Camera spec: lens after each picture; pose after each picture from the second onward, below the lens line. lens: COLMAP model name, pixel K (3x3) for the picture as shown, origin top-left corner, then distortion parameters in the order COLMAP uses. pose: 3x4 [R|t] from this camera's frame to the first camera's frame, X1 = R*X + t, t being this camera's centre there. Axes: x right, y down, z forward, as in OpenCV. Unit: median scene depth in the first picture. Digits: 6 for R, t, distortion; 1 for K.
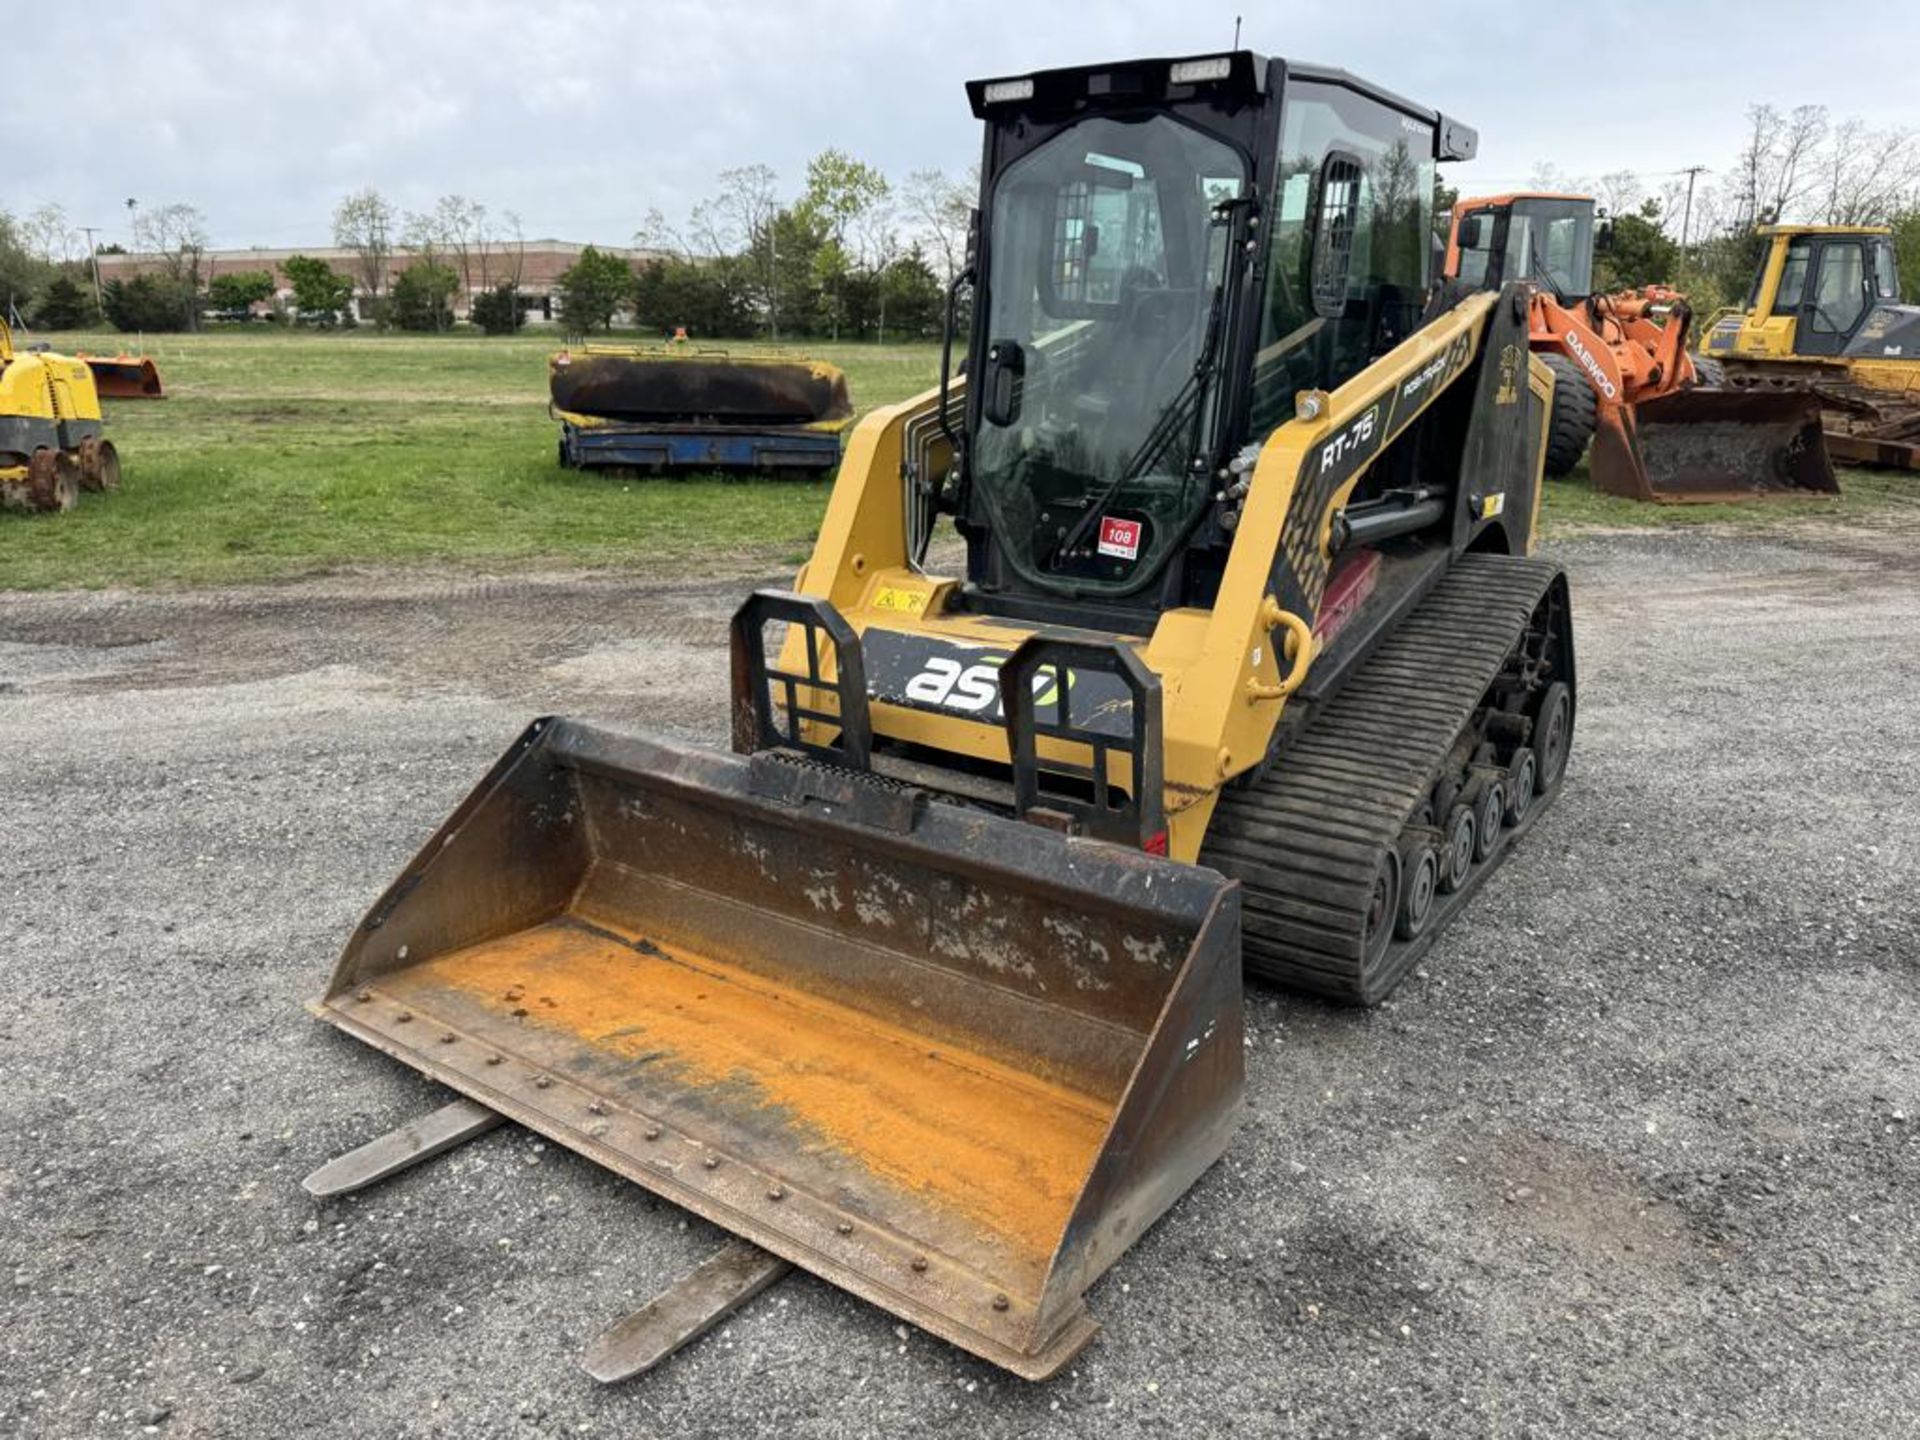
lens RADIAL K [[1358.2, 0, 961.5], [0, 1358.2, 715.0], [0, 0, 1]] dist [0.073071, -0.094397]
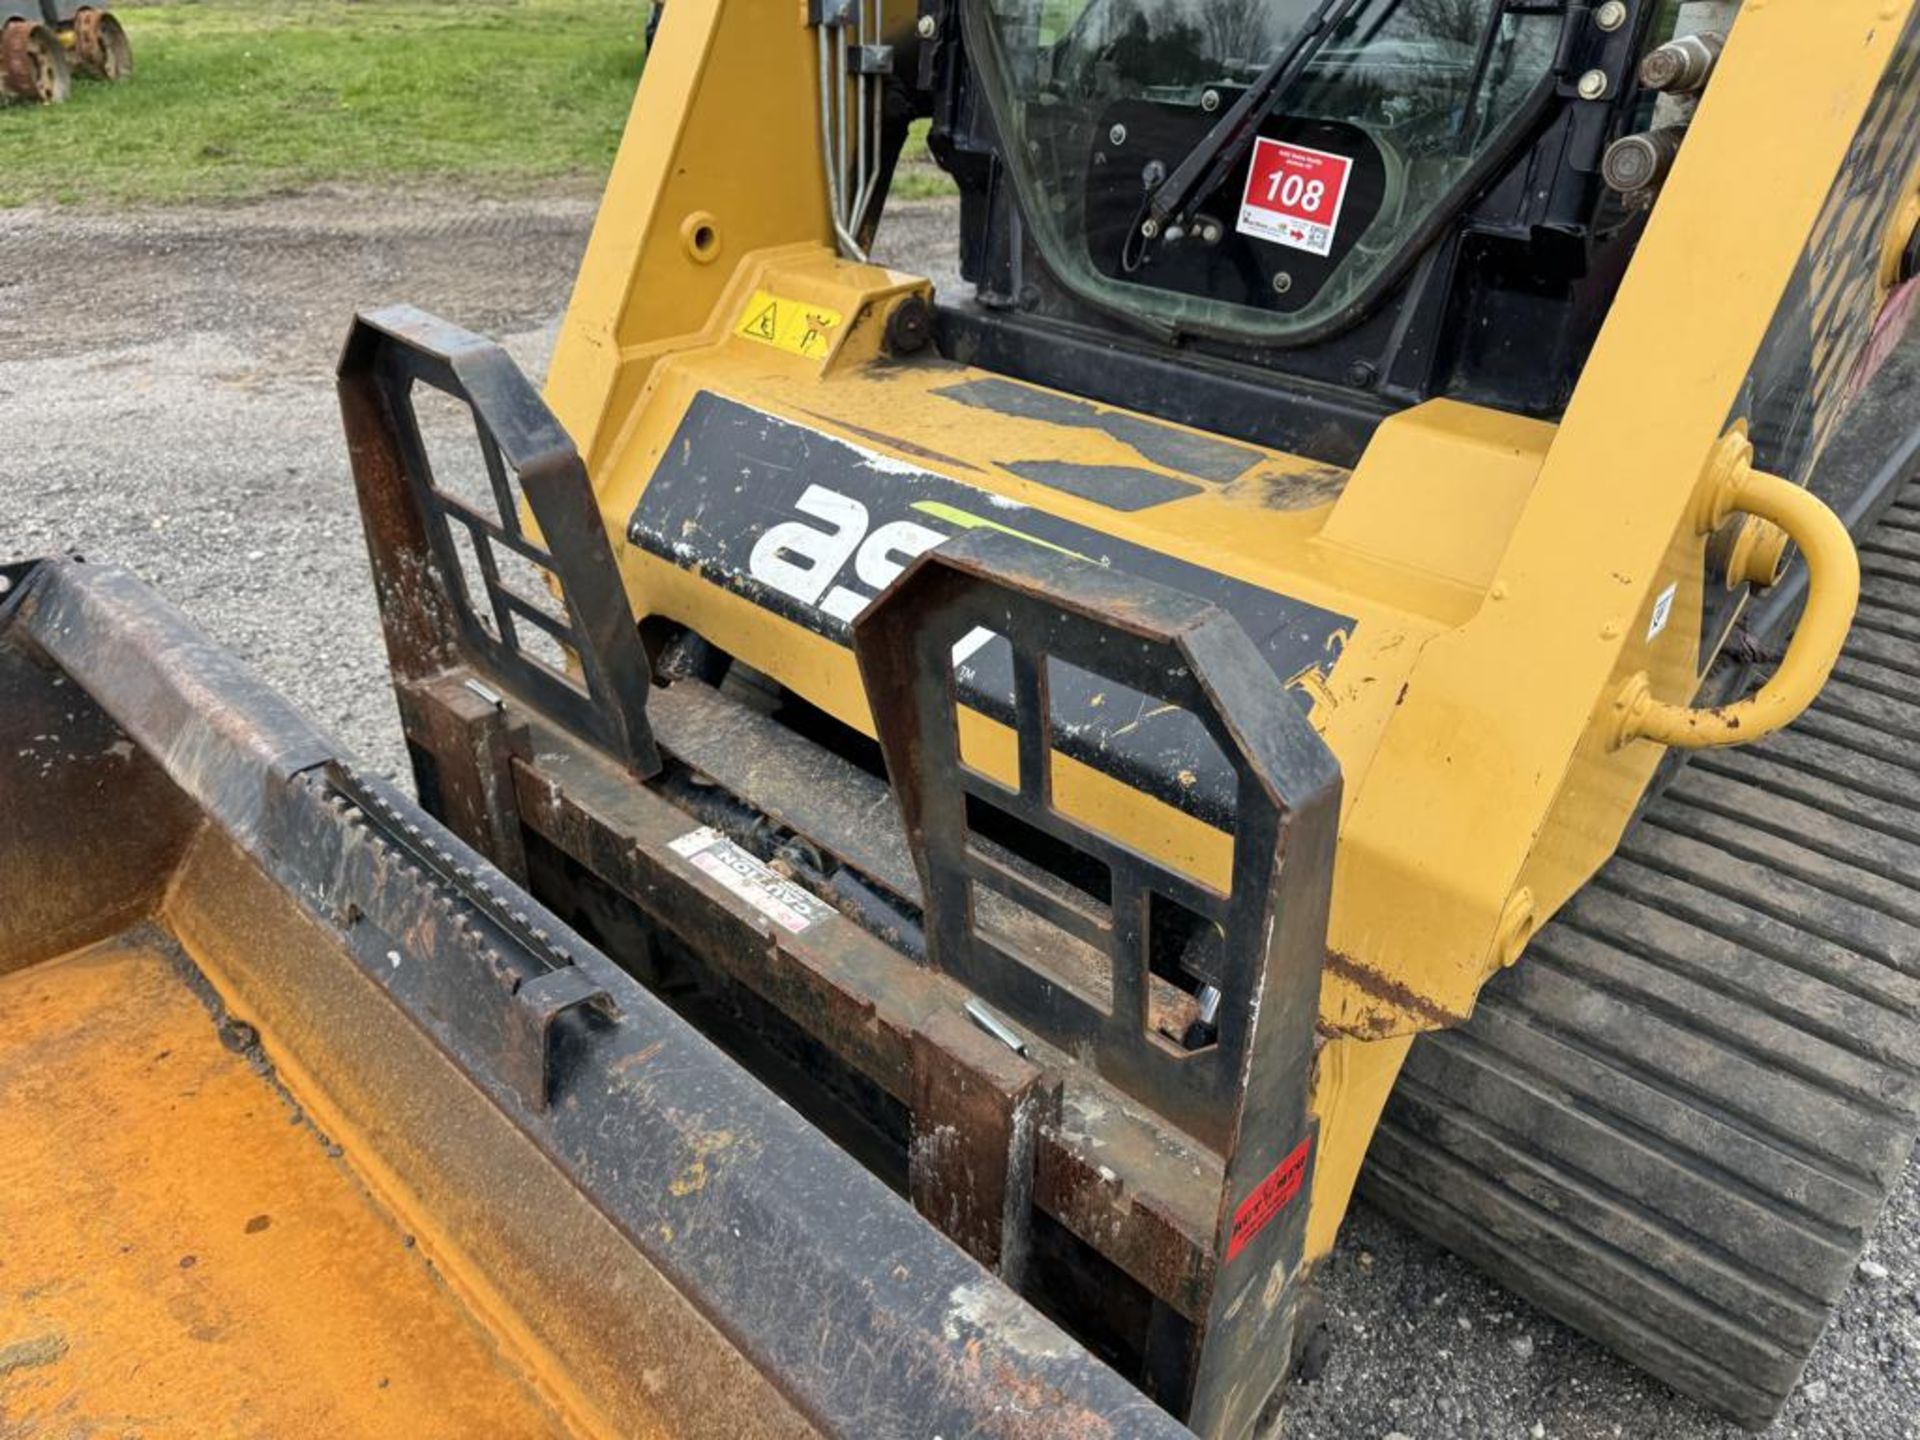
lens RADIAL K [[1354.4, 0, 947.3], [0, 1354.4, 739.1], [0, 0, 1]] dist [0.065126, -0.083942]
pose [[0.988723, 0.081370, -0.125722, 0.083288], [-0.044587, 0.961383, 0.271577, -0.085759], [0.142965, -0.262909, 0.954170, 0.592316]]
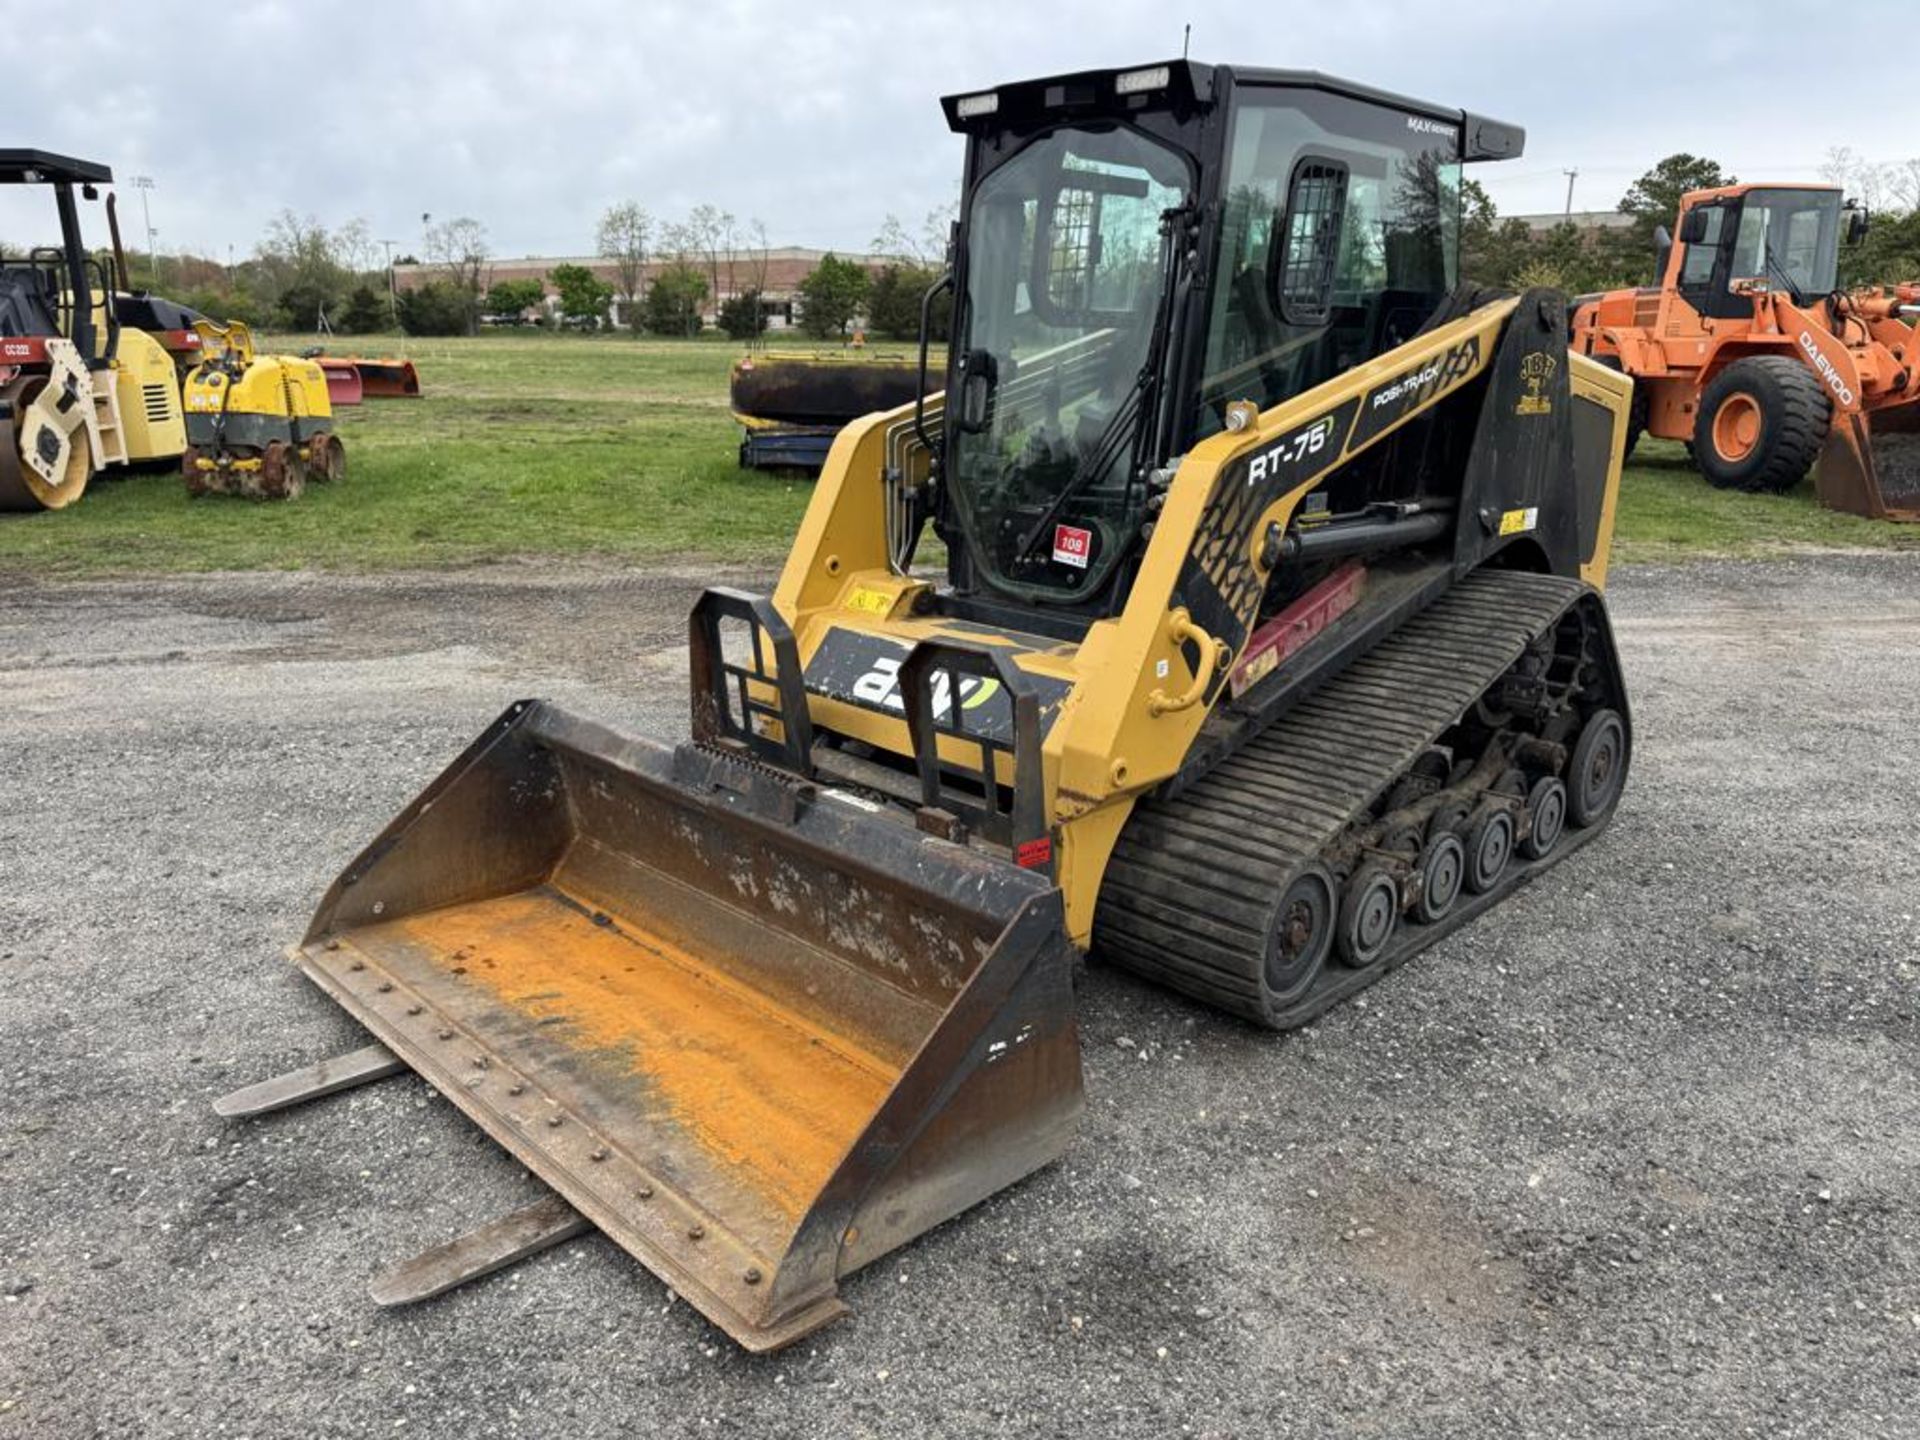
lens RADIAL K [[1356.5, 0, 947.7], [0, 1356.5, 708.8], [0, 0, 1]] dist [0.078011, -0.109366]
pose [[0.984620, 0.043731, -0.169151, 0.209496], [-0.044560, 0.999006, -0.001110, -0.004932], [0.168934, 0.008631, 0.985590, -0.003166]]
